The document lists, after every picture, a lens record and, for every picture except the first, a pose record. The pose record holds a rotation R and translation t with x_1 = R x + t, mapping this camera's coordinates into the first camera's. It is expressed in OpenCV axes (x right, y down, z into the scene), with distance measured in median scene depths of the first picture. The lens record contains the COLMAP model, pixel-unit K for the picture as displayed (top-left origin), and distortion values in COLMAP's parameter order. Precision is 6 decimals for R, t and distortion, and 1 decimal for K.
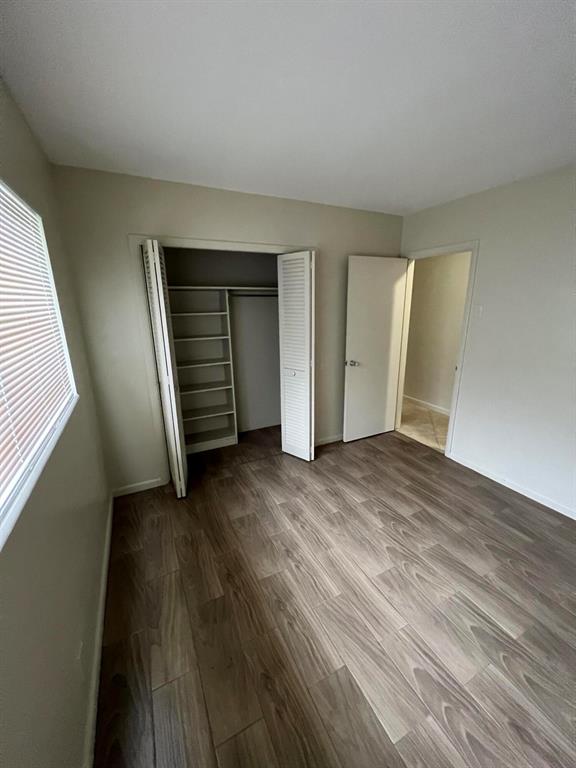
lens RADIAL K [[309.4, 0, 289.3], [0, 309.4, 383.1], [0, 0, 1]] dist [-0.001095, -0.000160]
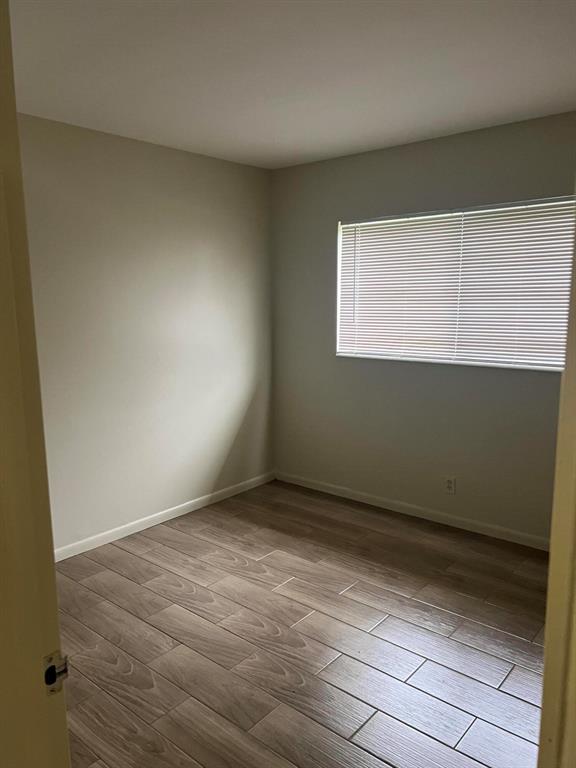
lens RADIAL K [[580.3, 0, 287.5], [0, 580.3, 384.2], [0, 0, 1]] dist [0.001131, -0.000521]
pose [[-0.919390, 0.084955, -0.384064, 0.936364], [-0.078751, 0.916874, 0.391332, -0.556301], [0.385384, 0.390032, -0.836274, 2.178142]]
